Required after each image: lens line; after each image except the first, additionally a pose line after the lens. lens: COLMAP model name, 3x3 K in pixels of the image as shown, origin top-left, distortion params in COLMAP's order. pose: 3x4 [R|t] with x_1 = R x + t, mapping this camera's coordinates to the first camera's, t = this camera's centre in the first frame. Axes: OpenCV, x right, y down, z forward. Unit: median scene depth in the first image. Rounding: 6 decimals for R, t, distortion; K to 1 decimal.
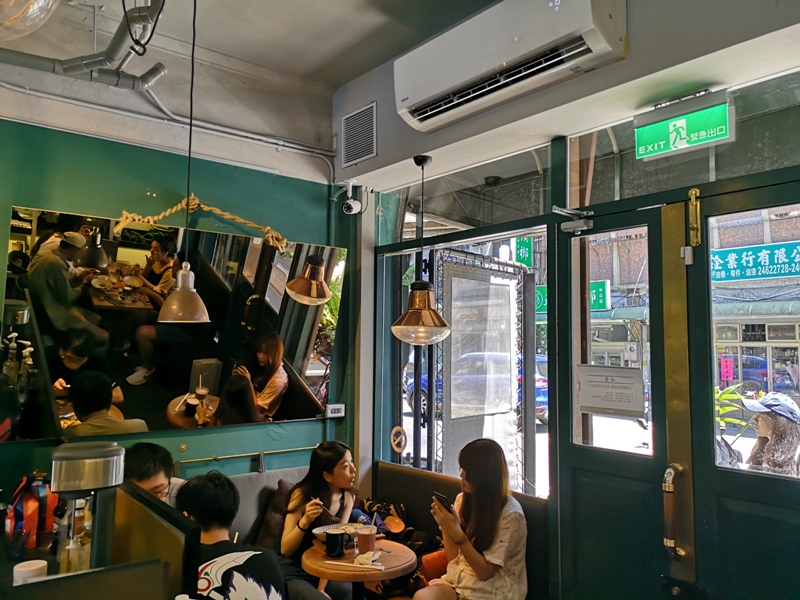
lens RADIAL K [[619.7, 0, 400.0], [0, 619.7, 300.0], [0, 0, 1]] dist [-0.000166, -0.054622]
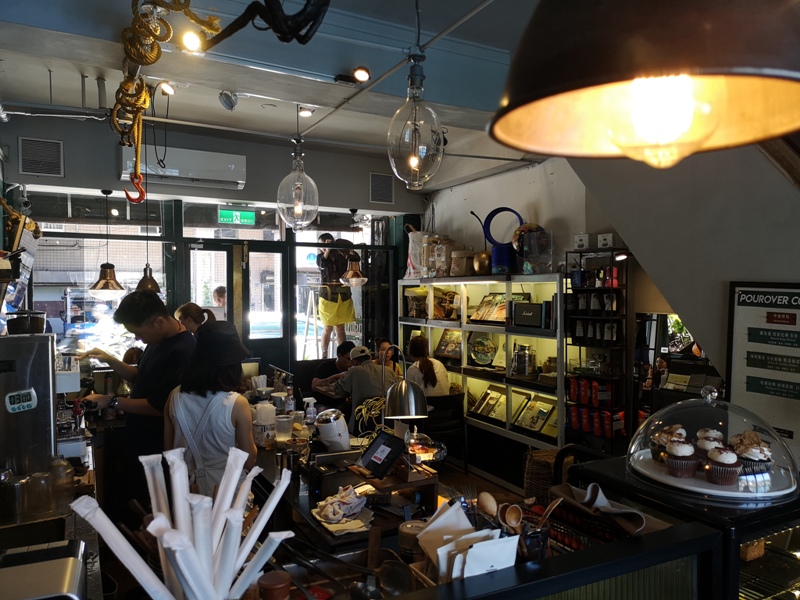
lens RADIAL K [[619.7, 0, 400.0], [0, 619.7, 300.0], [0, 0, 1]] dist [-0.000166, -0.054622]
pose [[0.190181, -0.014168, 0.981647, -1.371328], [-0.071930, 0.997007, 0.028325, -0.032999], [-0.979111, -0.075997, 0.188592, -0.128787]]
